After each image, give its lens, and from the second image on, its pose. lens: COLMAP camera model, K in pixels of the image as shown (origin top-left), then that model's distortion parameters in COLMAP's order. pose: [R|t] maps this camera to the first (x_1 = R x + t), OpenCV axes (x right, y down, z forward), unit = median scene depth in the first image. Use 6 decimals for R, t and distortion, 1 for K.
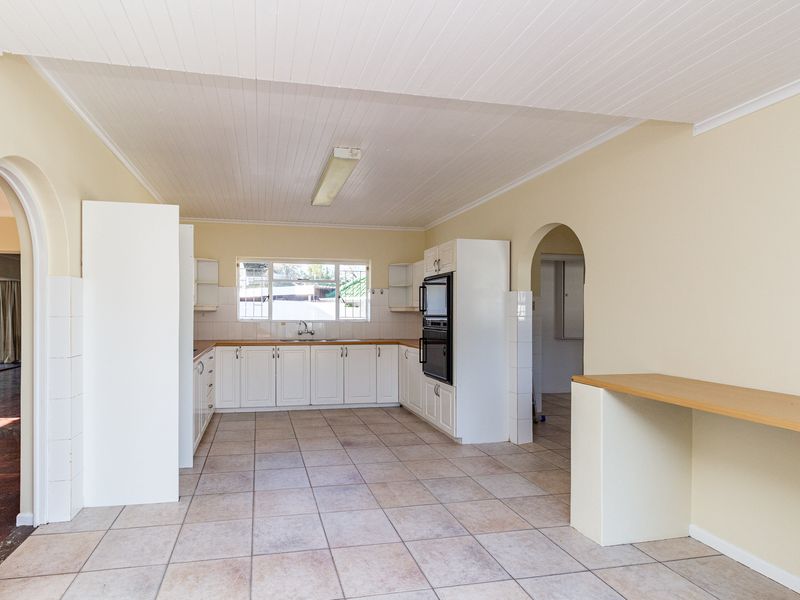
lens RADIAL K [[446.7, 0, 398.9], [0, 446.7, 305.7], [0, 0, 1]] dist [0.001230, -0.000930]
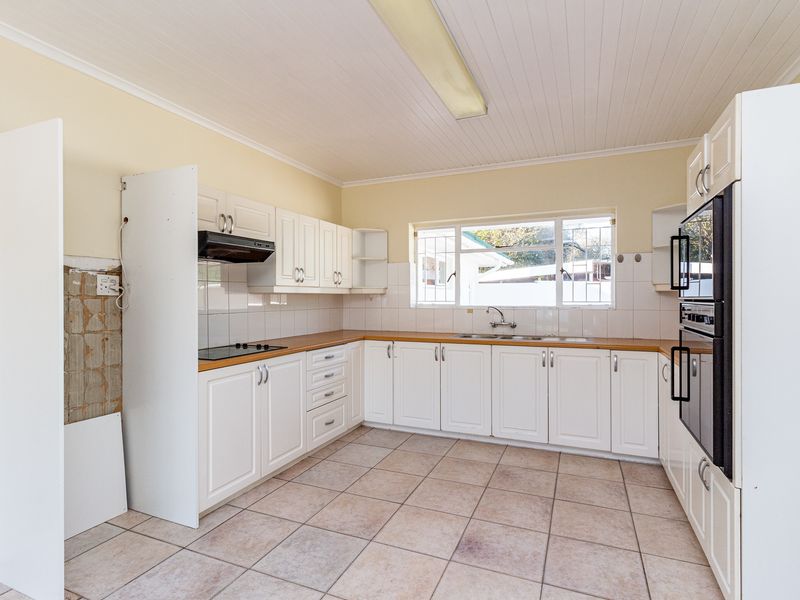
lens RADIAL K [[446.7, 0, 399.9], [0, 446.7, 298.8], [0, 0, 1]] dist [0.001230, -0.000930]
pose [[0.763848, -0.004552, -0.645380, 0.113833], [0.018819, 0.999707, 0.015223, 0.007955], [0.645122, -0.023773, 0.763710, 0.392140]]
